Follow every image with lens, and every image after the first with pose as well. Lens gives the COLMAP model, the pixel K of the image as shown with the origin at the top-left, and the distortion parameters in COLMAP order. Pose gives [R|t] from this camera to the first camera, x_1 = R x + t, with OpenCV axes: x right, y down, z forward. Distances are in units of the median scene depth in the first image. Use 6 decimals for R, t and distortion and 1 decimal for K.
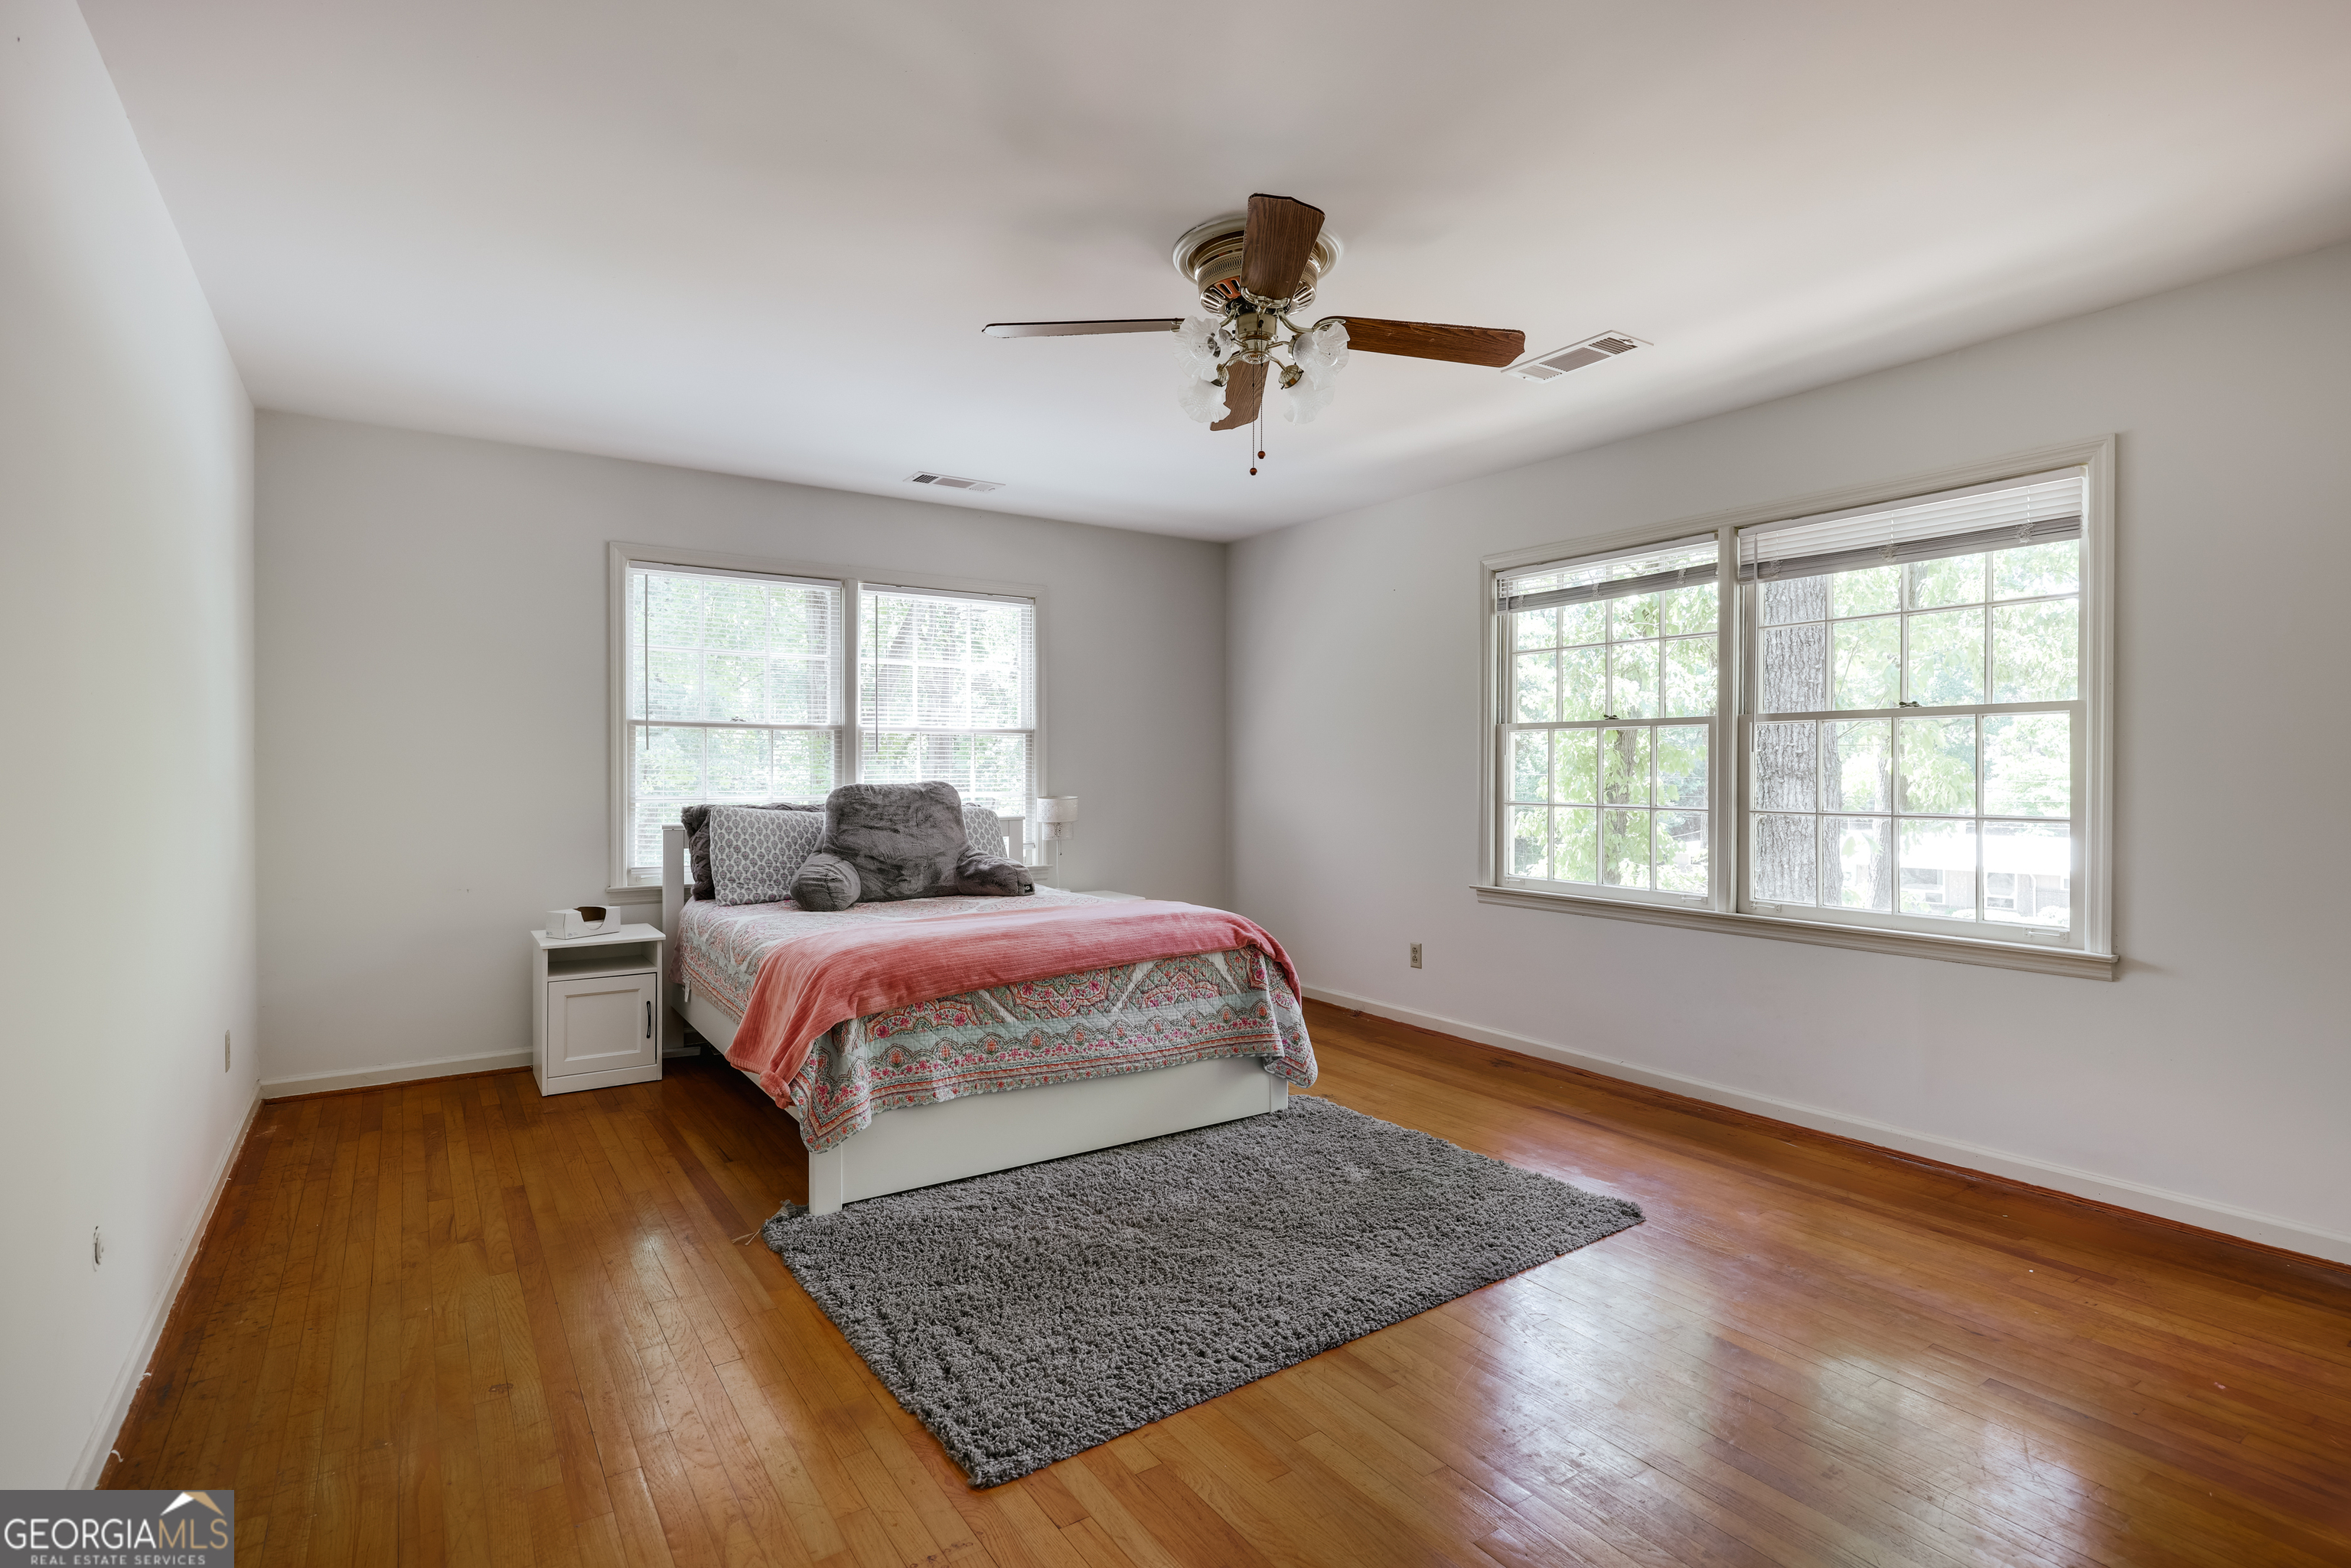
lens RADIAL K [[1066.3, 0, 1175.5], [0, 1066.3, 784.0], [0, 0, 1]] dist [-0.000492, 0.000001]
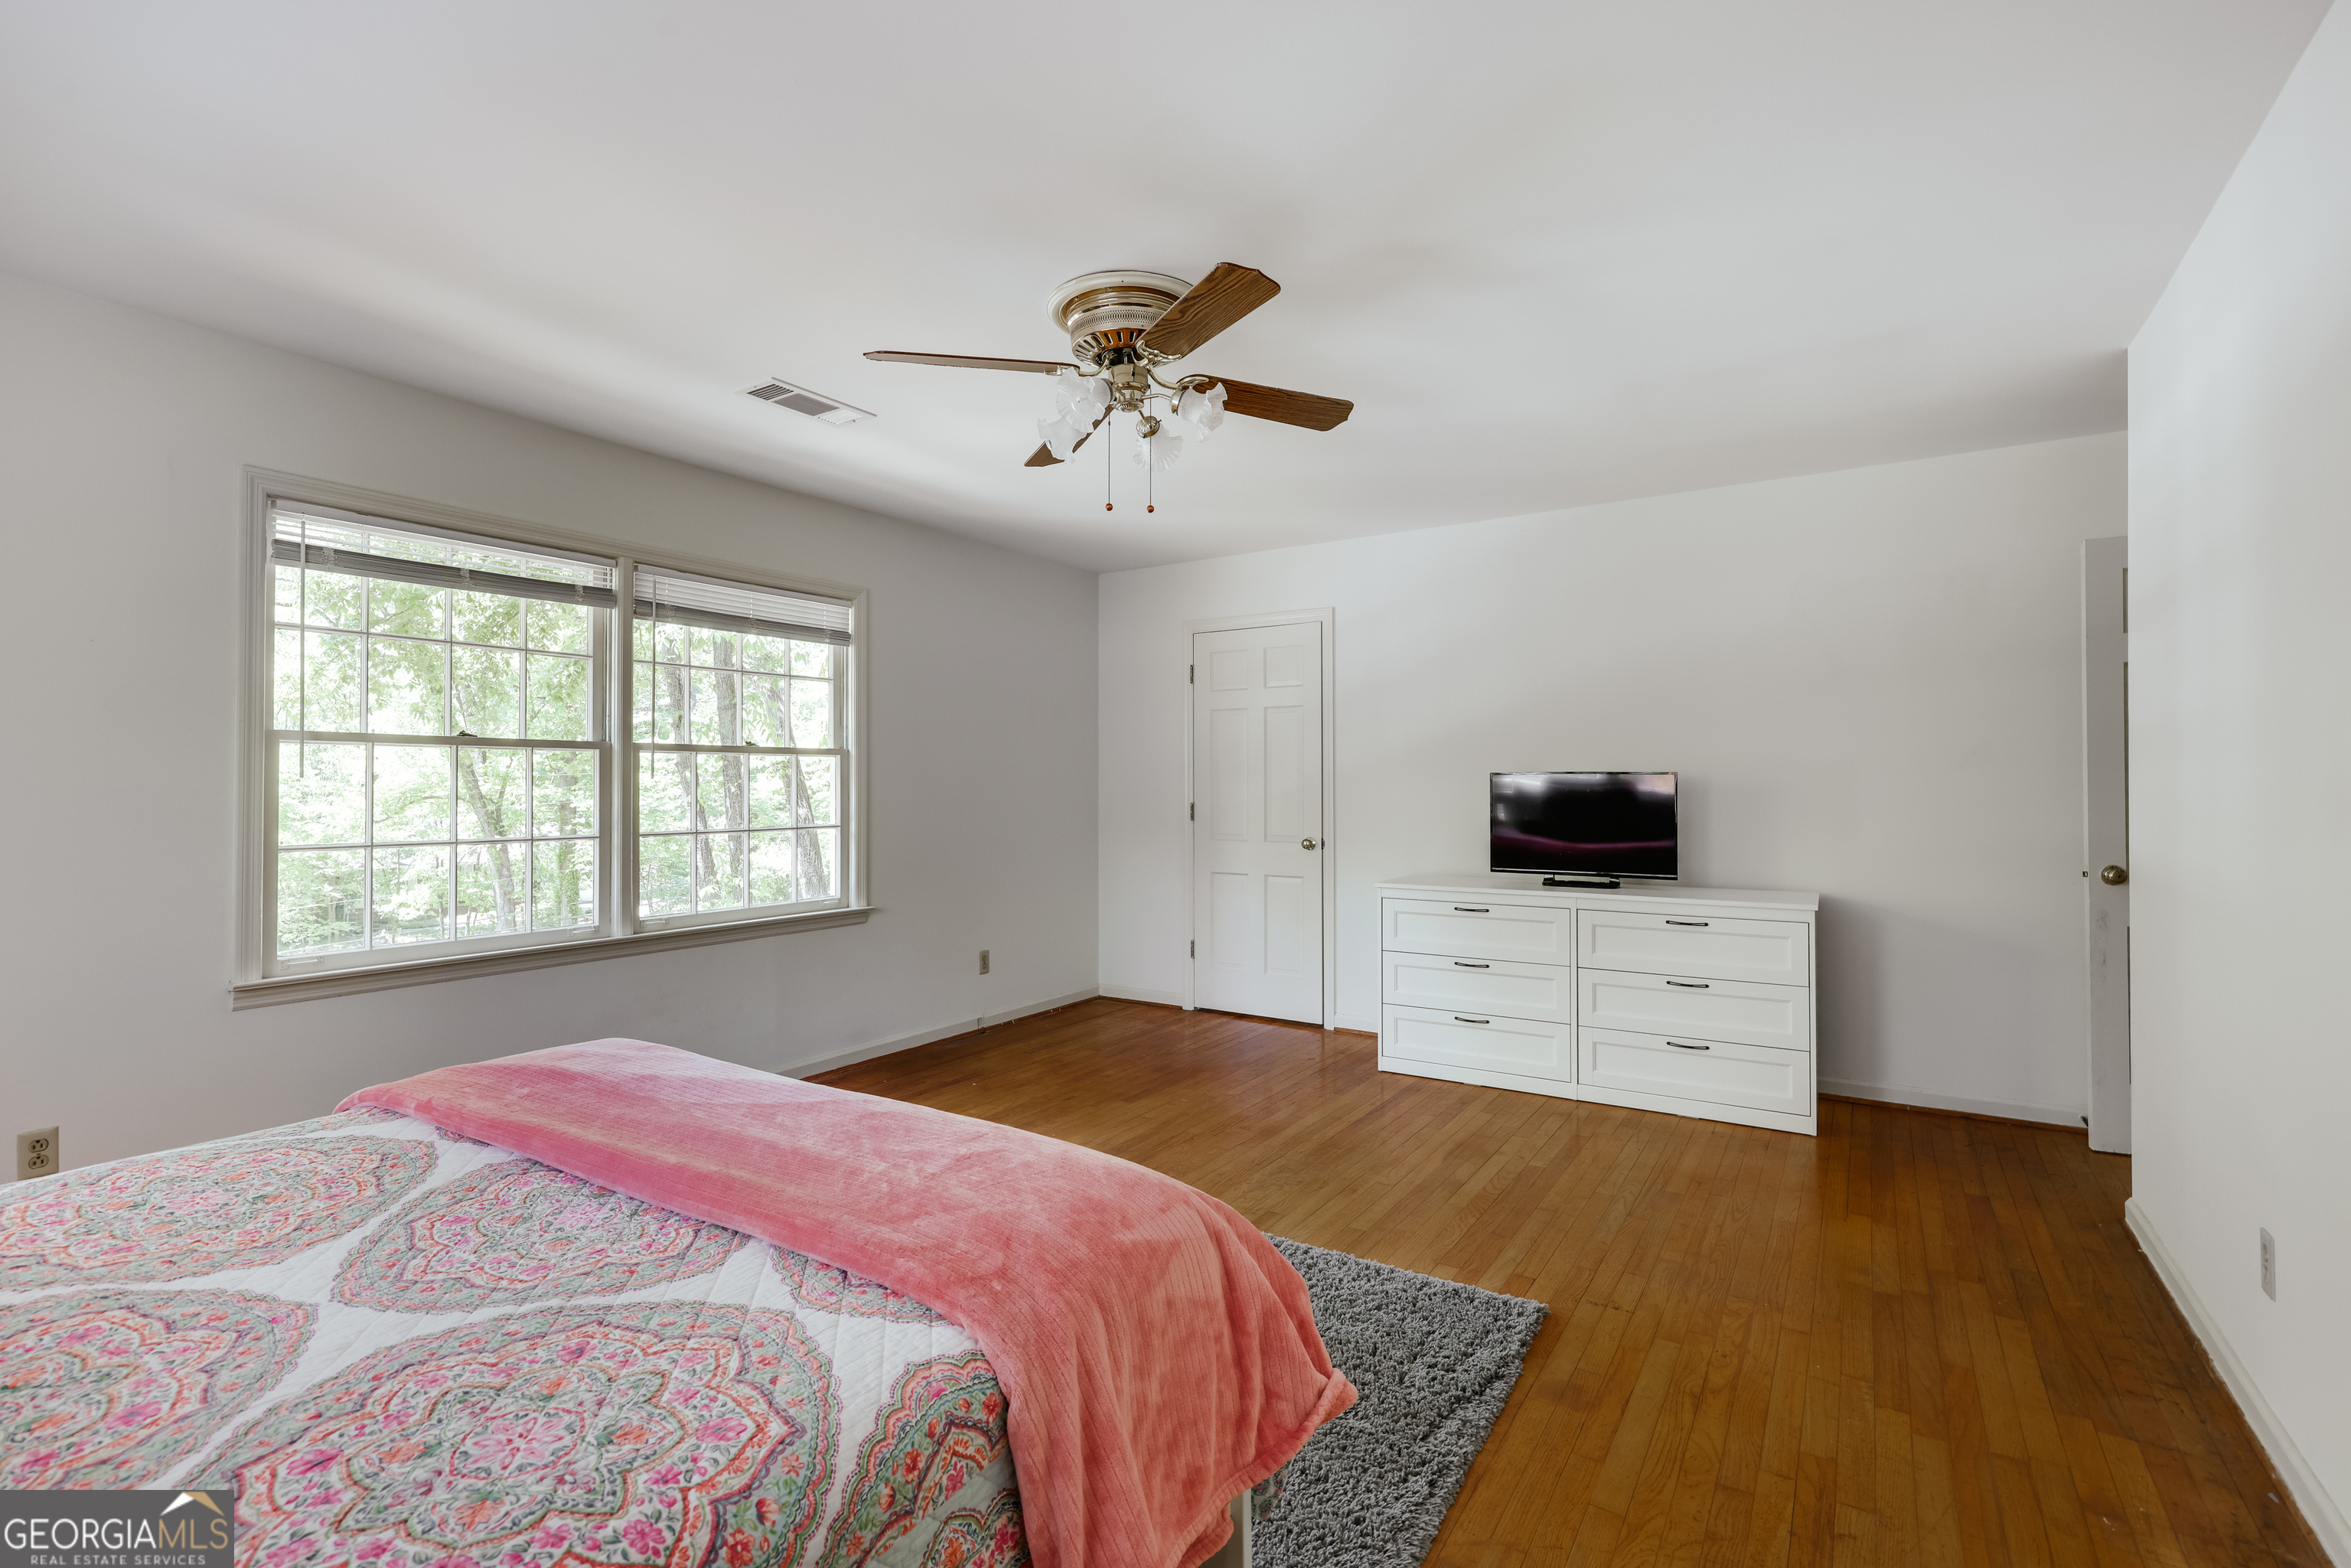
lens RADIAL K [[1066.3, 0, 1175.5], [0, 1066.3, 784.0], [0, 0, 1]] dist [-0.000492, 0.000001]
pose [[-0.369568, 0.008408, 0.929166, -0.645490], [0.021435, 0.999770, -0.000521, -0.012929], [-0.928957, 0.019724, -0.369663, 0.919879]]
